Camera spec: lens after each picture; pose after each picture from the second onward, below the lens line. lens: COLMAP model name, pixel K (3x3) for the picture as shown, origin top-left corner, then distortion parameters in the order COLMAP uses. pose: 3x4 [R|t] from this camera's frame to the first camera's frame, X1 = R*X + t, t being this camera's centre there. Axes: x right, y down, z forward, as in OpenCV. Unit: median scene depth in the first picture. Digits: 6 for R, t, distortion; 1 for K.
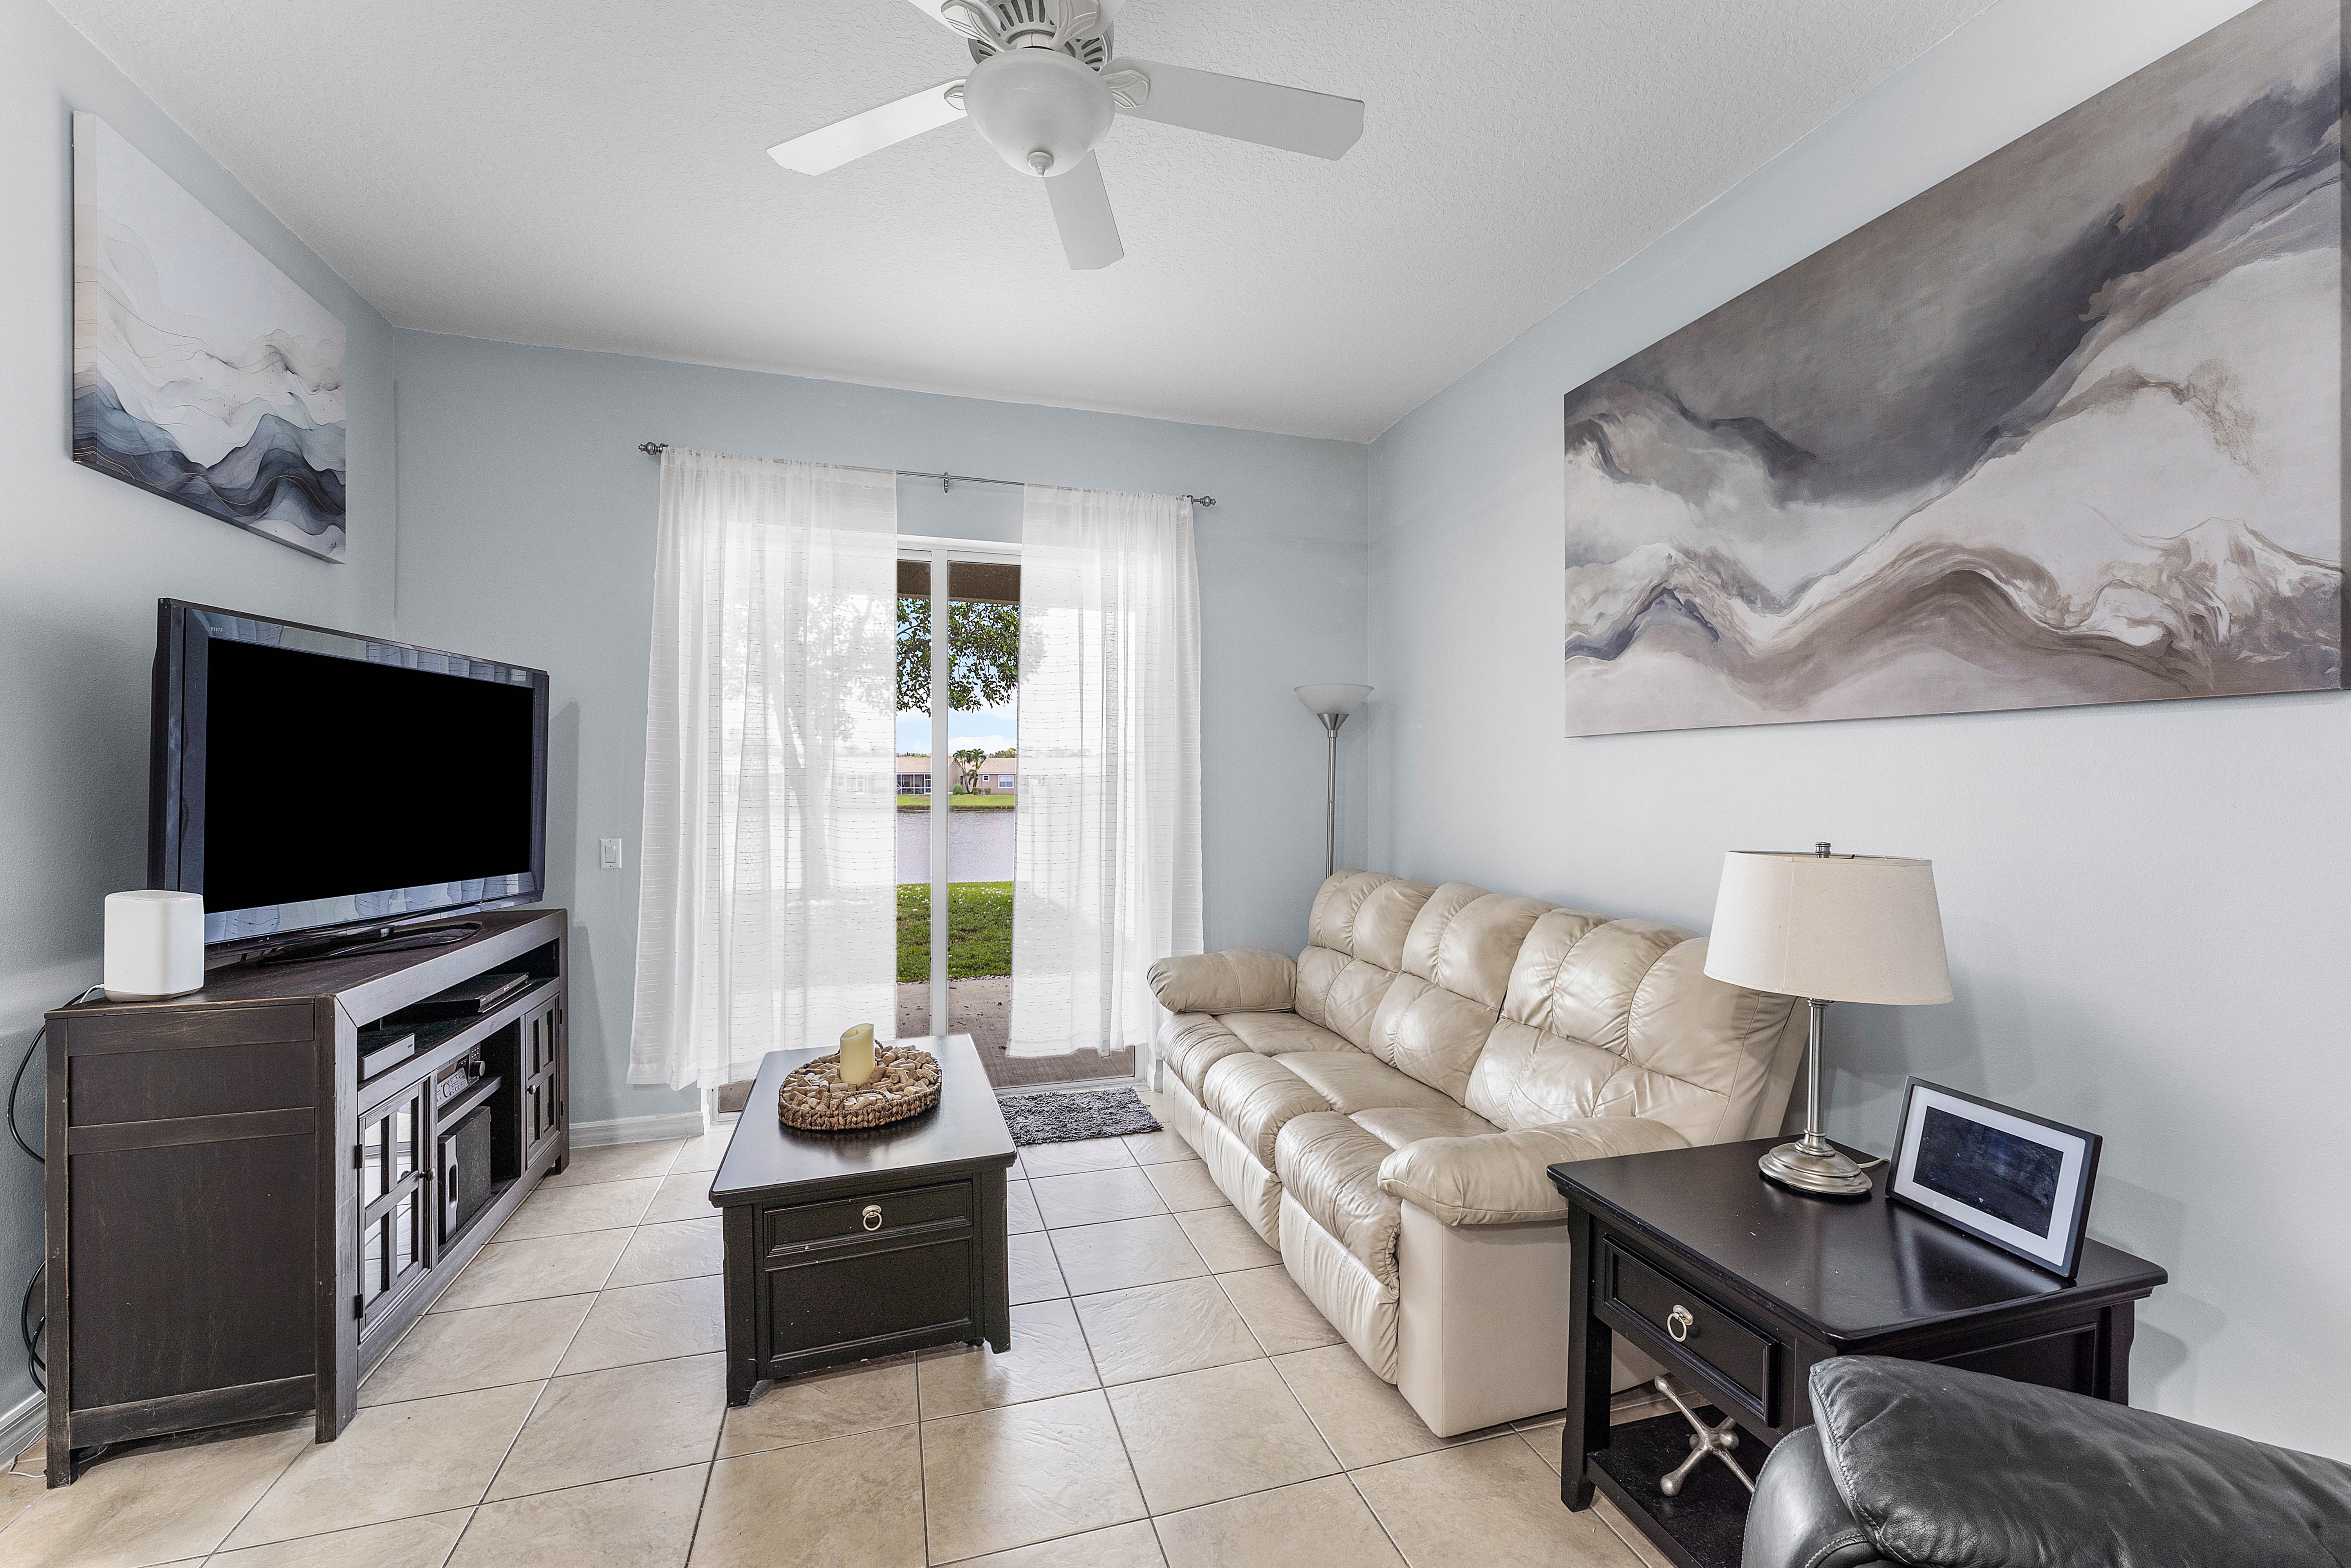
lens RADIAL K [[968.1, 0, 1180.2], [0, 968.1, 781.1], [0, 0, 1]] dist [-0.001203, 0.000296]
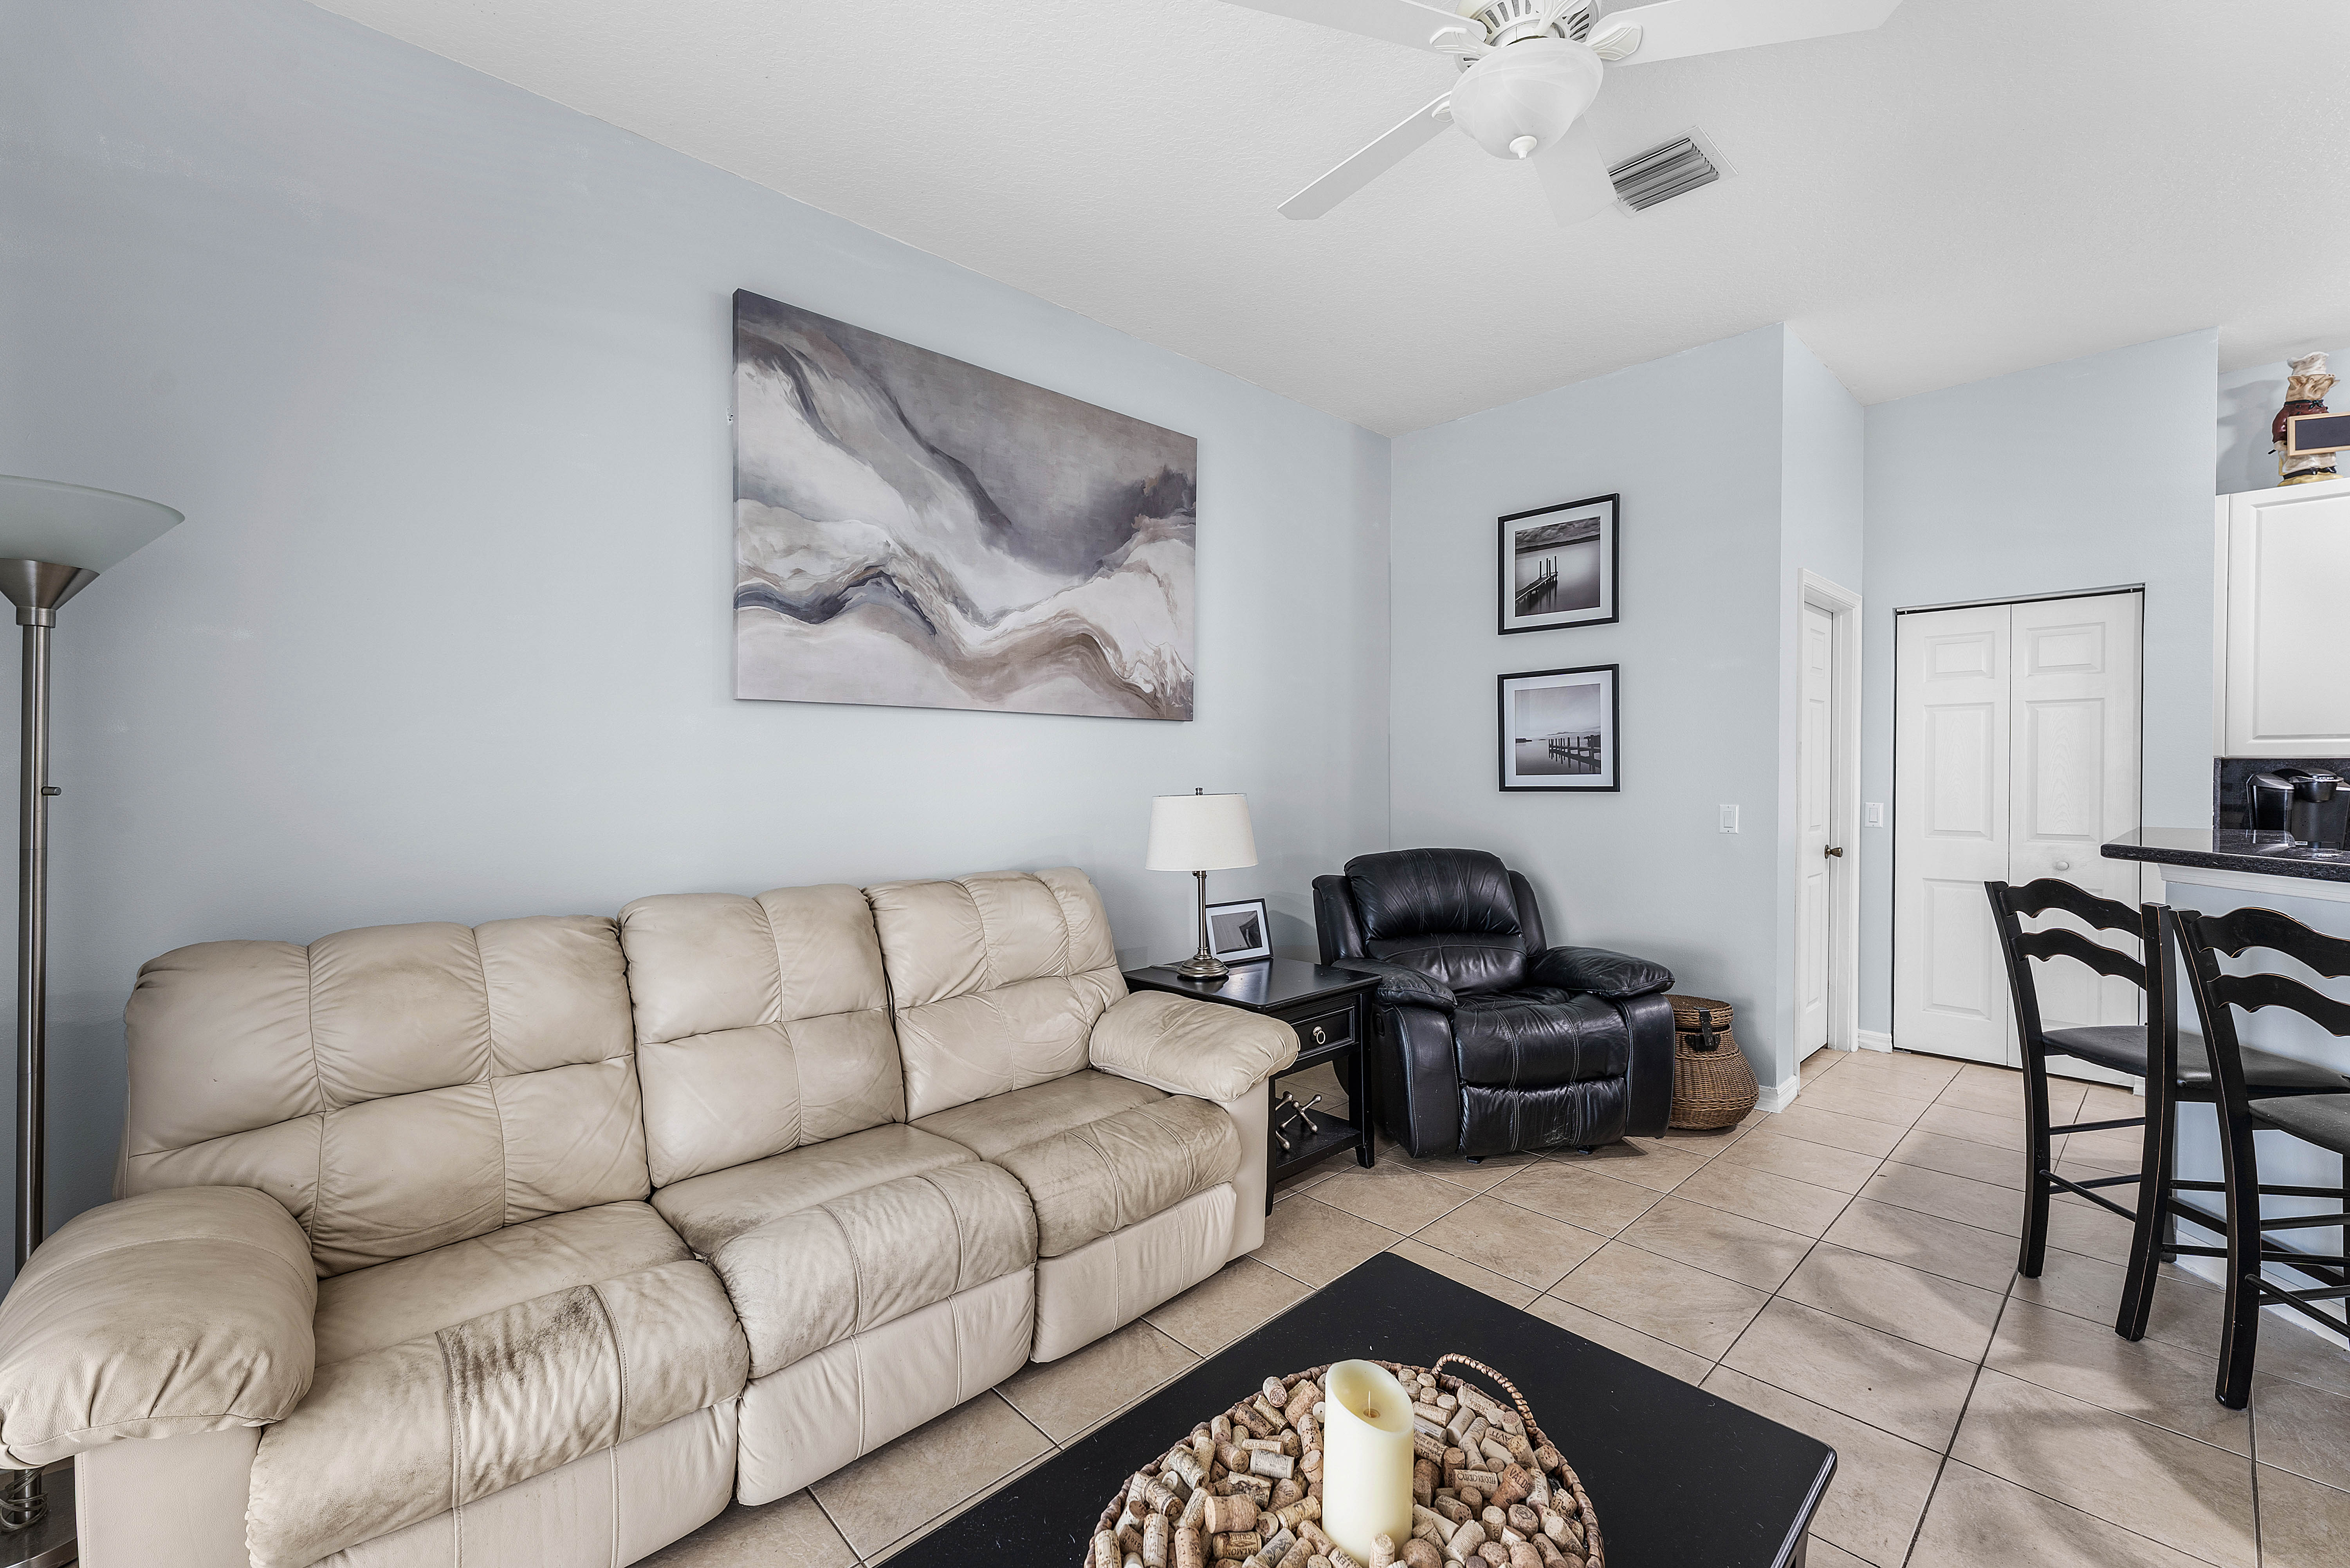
lens RADIAL K [[967.7, 0, 1180.6], [0, 967.7, 781.8], [0, 0, 1]] dist [-0.001203, 0.000296]
pose [[-0.441894, -0.010785, 0.897003, -0.618632], [0.000930, 0.999922, 0.012480, 0.019041], [-0.897067, 0.006349, -0.441849, 1.213773]]
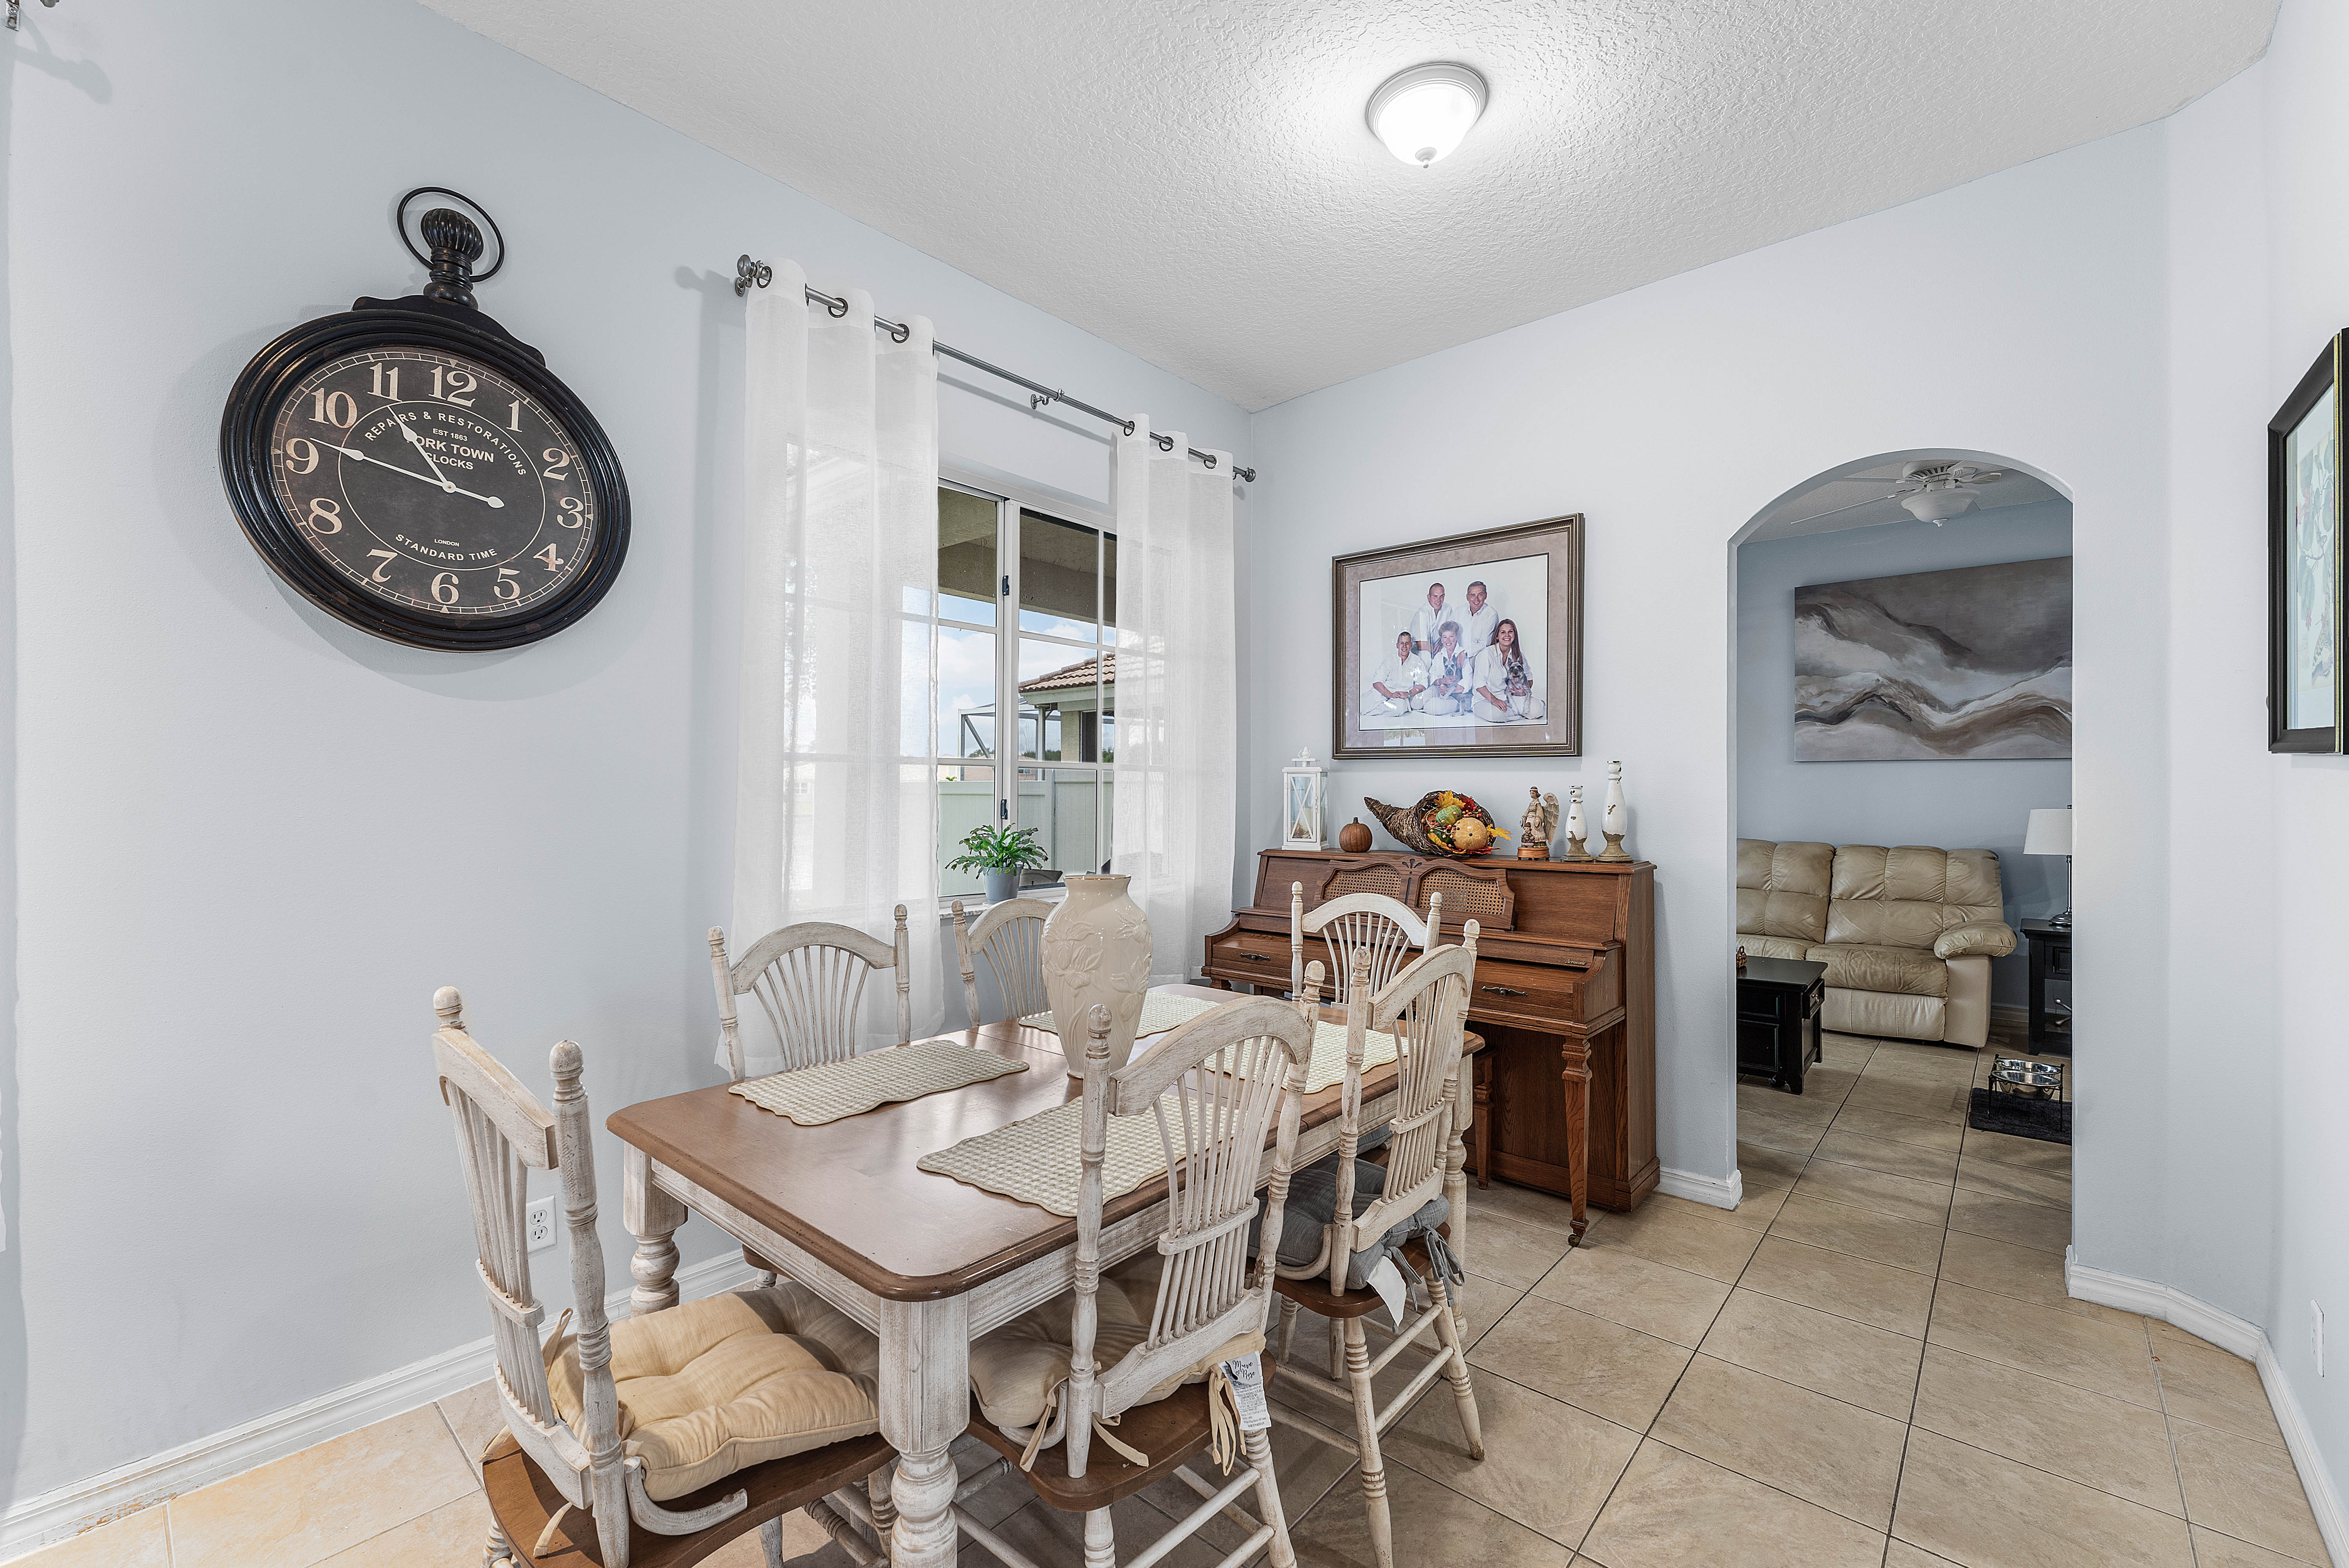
lens RADIAL K [[967.2, 0, 1188.2], [0, 967.2, 776.7], [0, 0, 1]] dist [-0.001203, 0.000296]
pose [[0.847472, 0.010599, 0.530735, -1.992299], [-0.005716, 0.999925, -0.010842, 0.016584], [-0.530810, 0.006155, 0.847469, -0.012022]]
